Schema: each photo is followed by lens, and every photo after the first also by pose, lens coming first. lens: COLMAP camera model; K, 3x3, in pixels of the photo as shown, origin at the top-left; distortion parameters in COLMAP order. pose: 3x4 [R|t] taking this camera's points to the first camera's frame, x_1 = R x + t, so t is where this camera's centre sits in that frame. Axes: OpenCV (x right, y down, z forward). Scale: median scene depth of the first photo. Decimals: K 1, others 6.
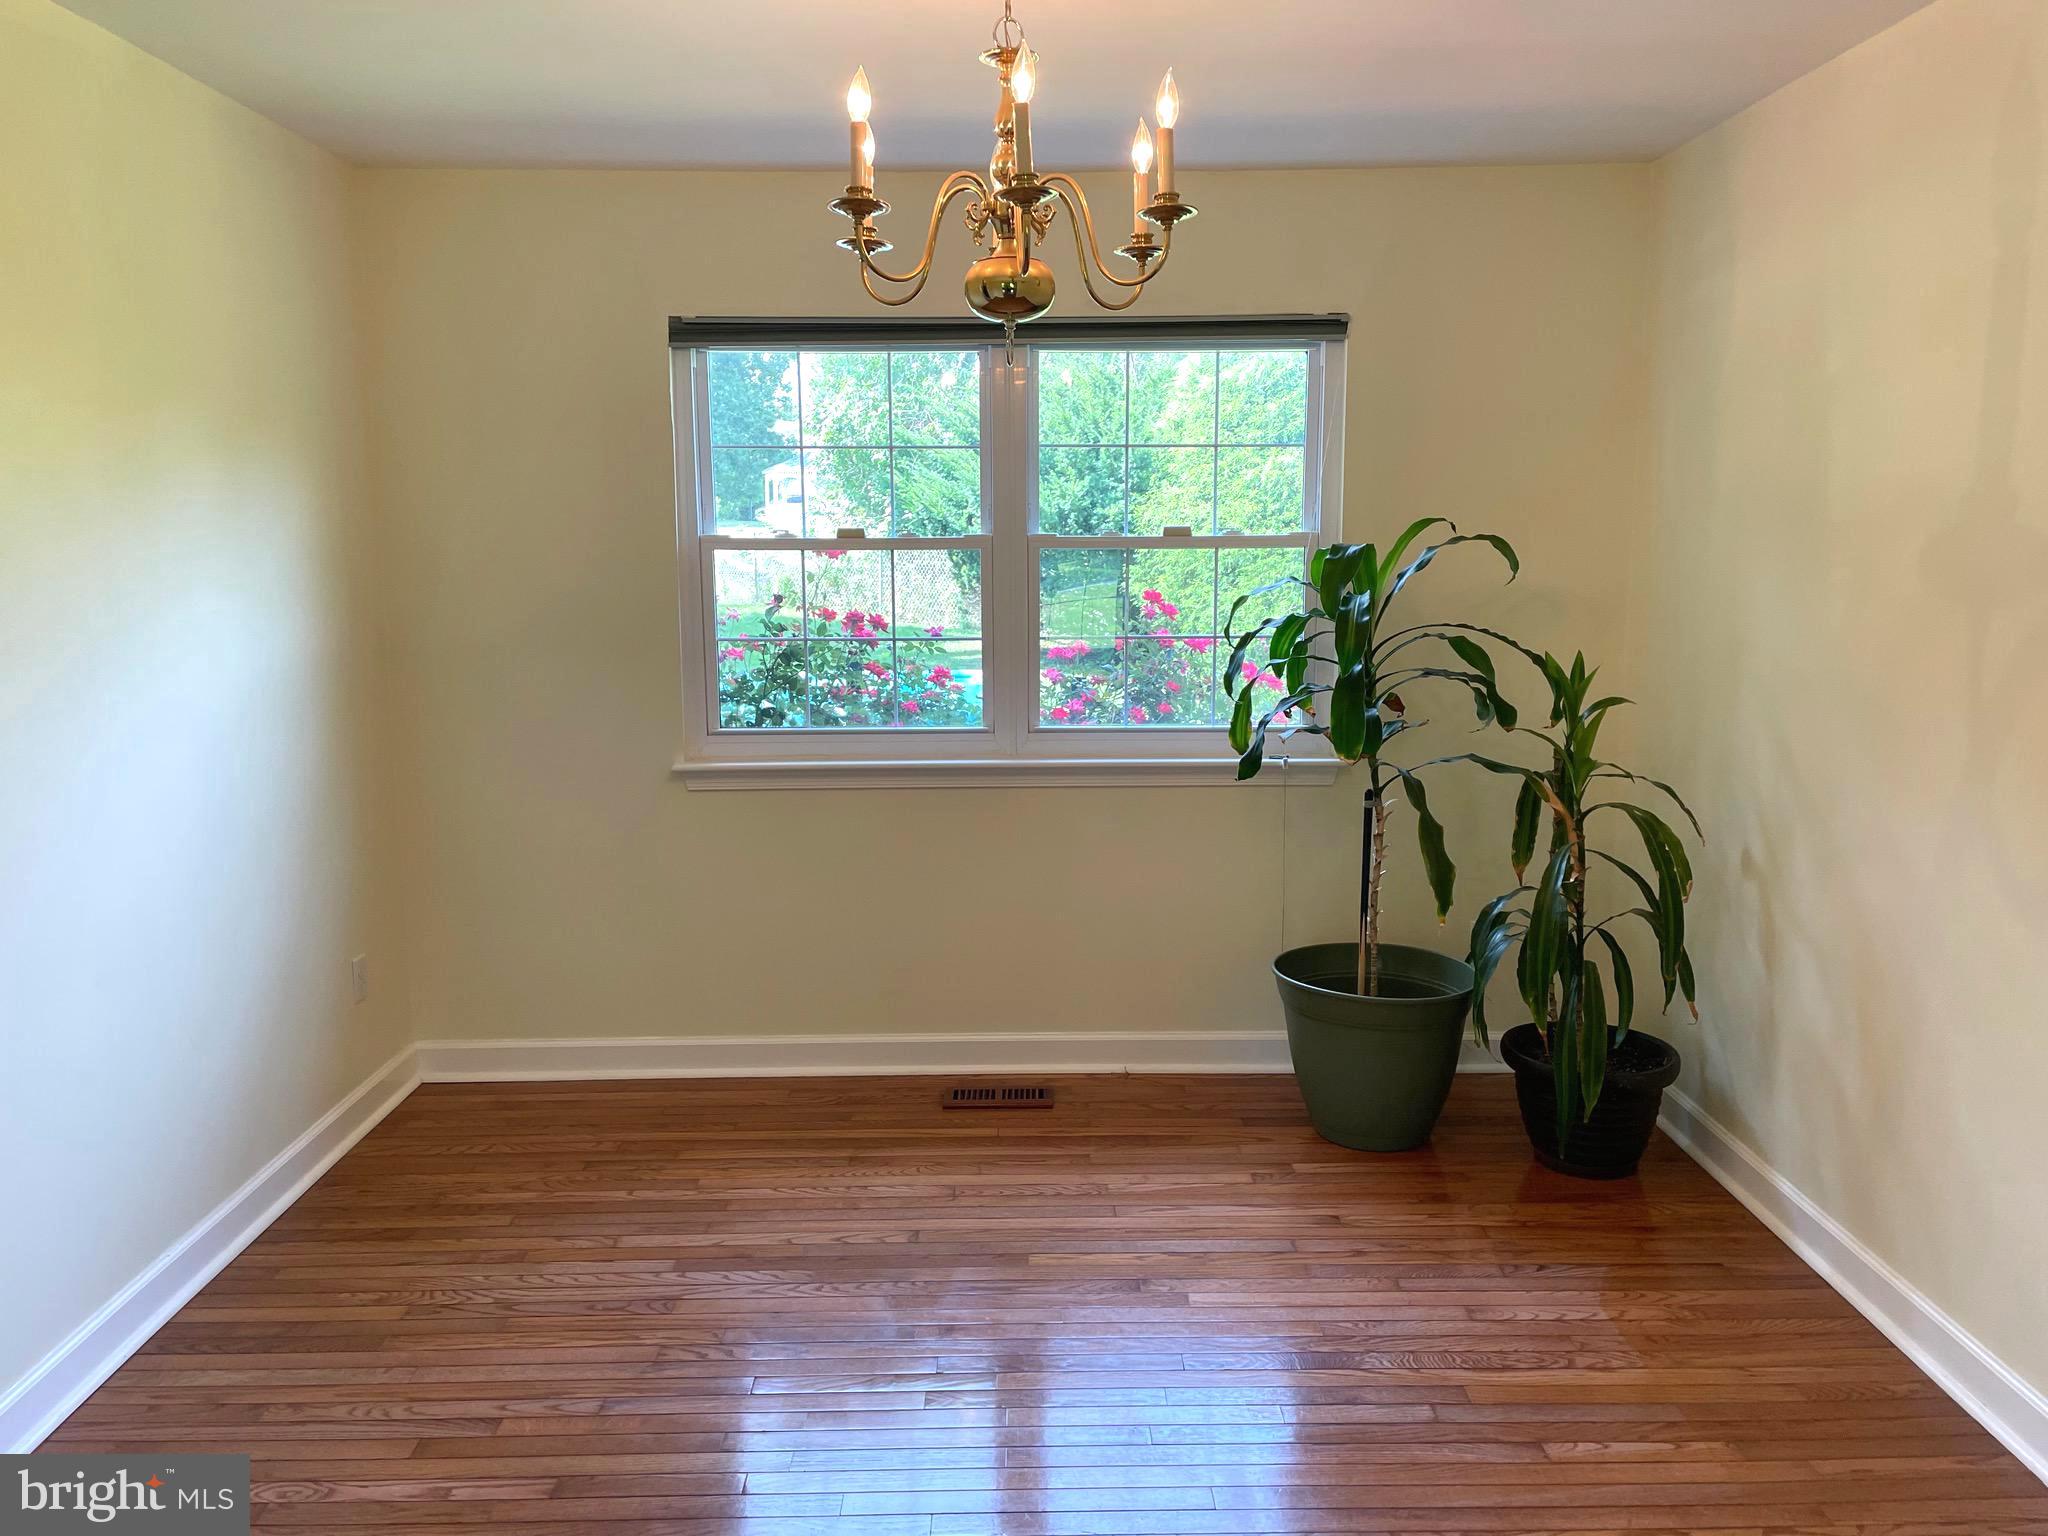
lens RADIAL K [[1526.3, 0, 1020.3], [0, 1526.3, 778.6], [0, 0, 1]] dist [0.003500, -0.000778]
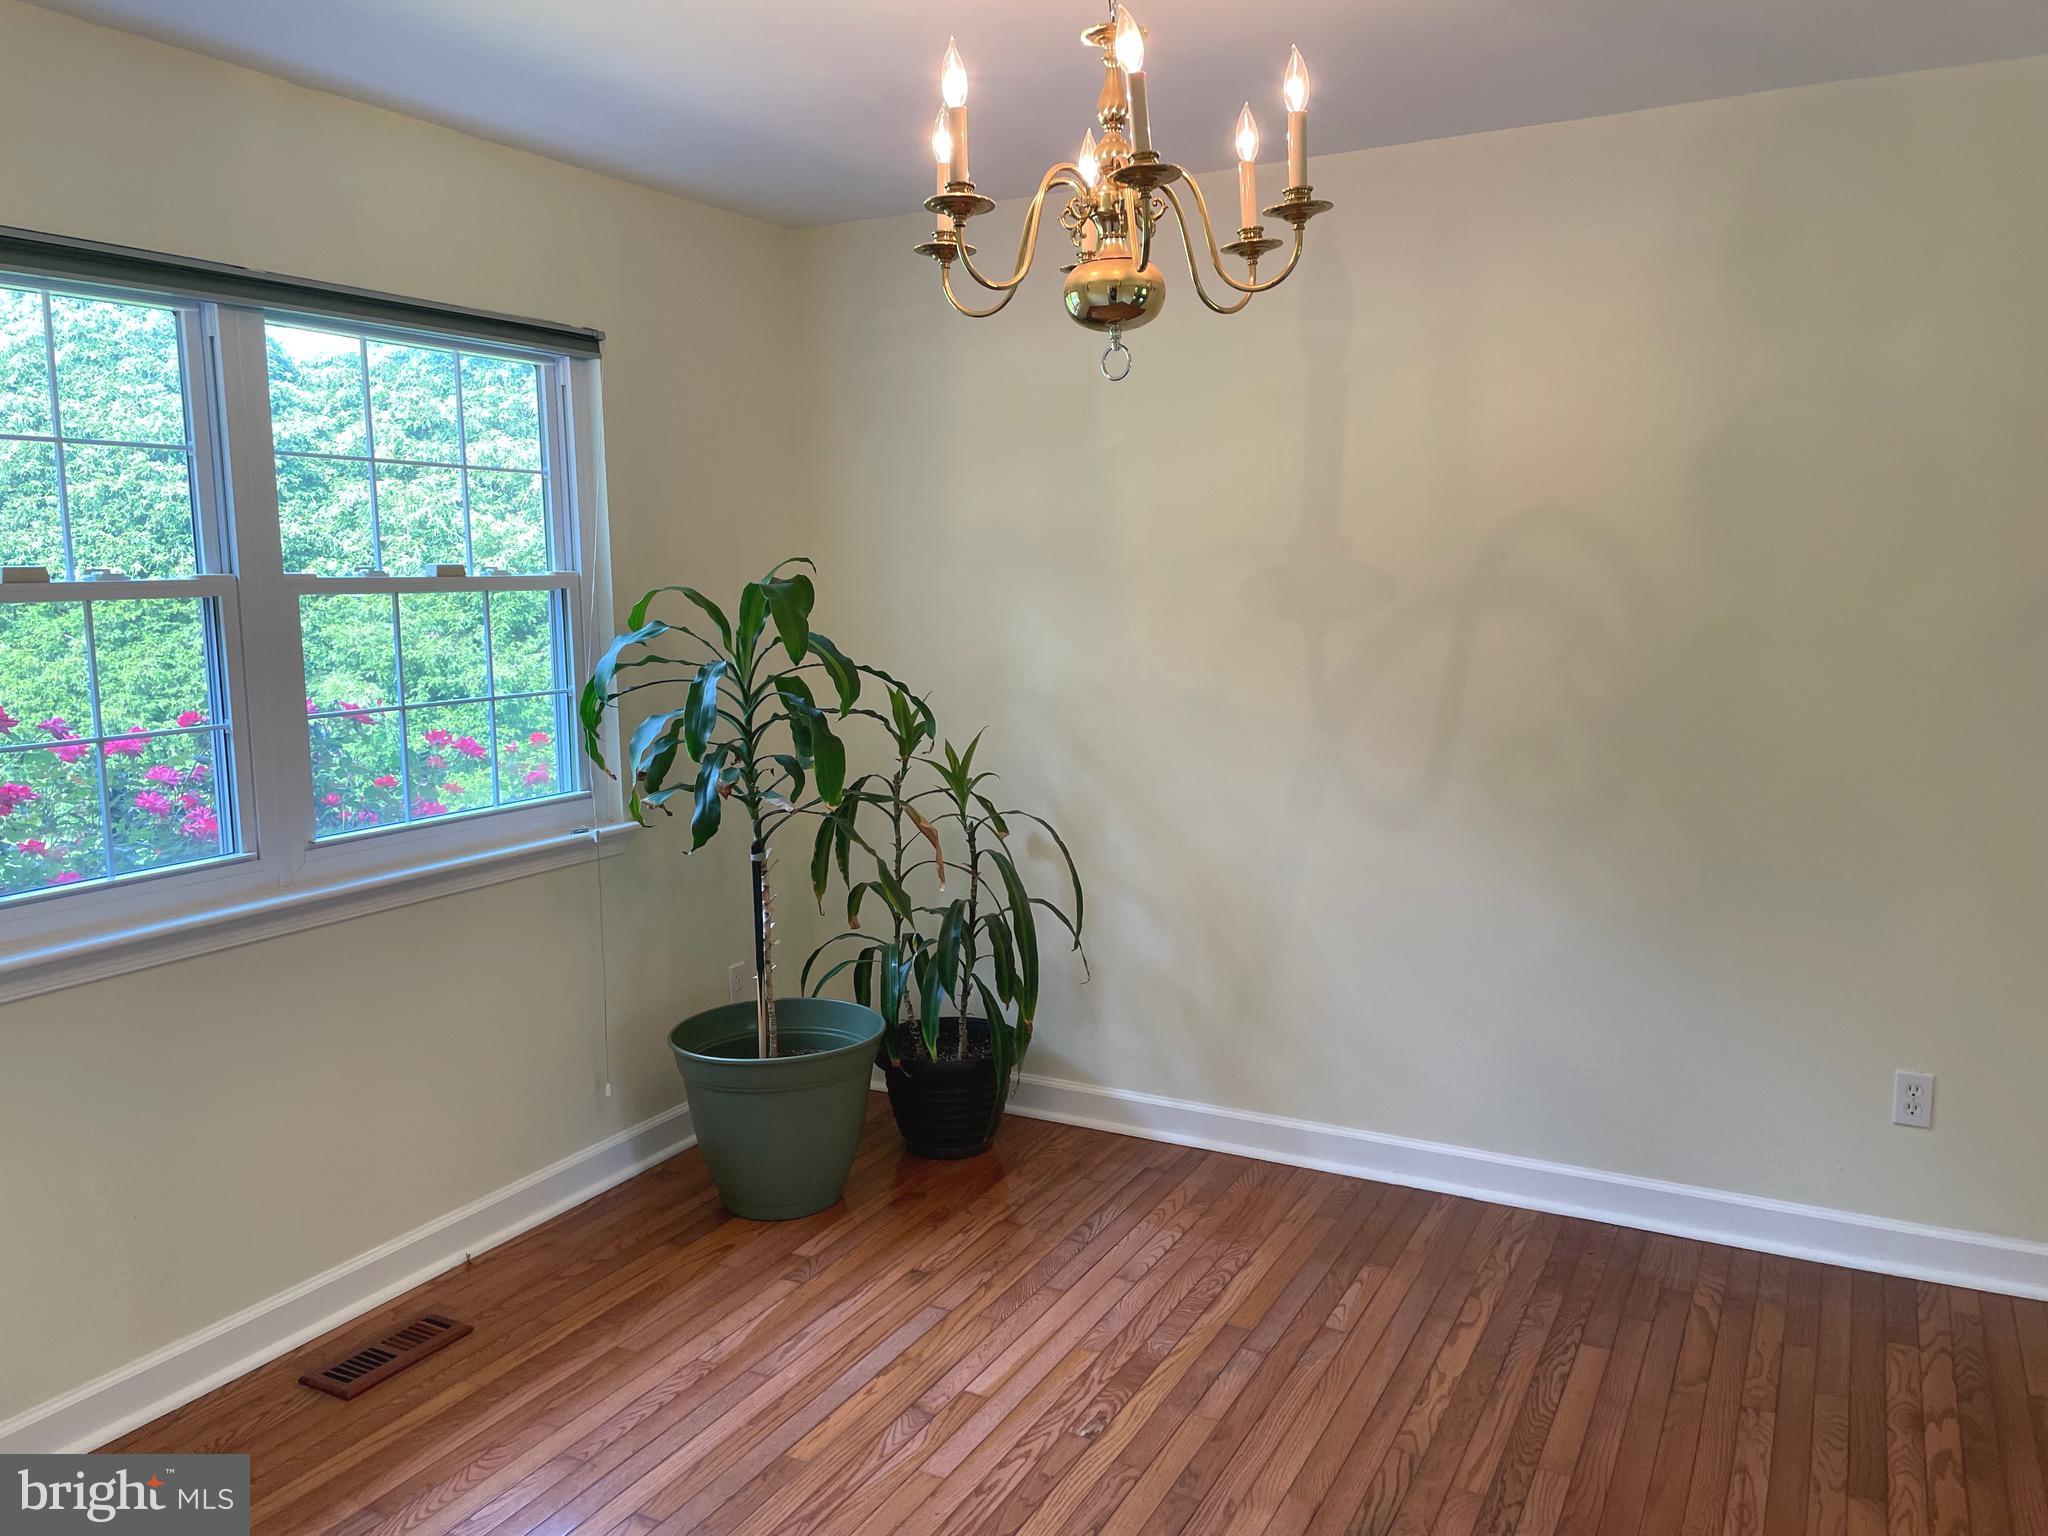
lens RADIAL K [[1537.6, 0, 1036.4], [0, 1537.6, 758.5], [0, 0, 1]] dist [0.108052, -0.140296]
pose [[0.479611, -0.110221, 0.870531, -0.545404], [0.152679, 0.987429, 0.040905, -0.058154], [-0.864096, 0.113293, 0.490411, 0.391883]]
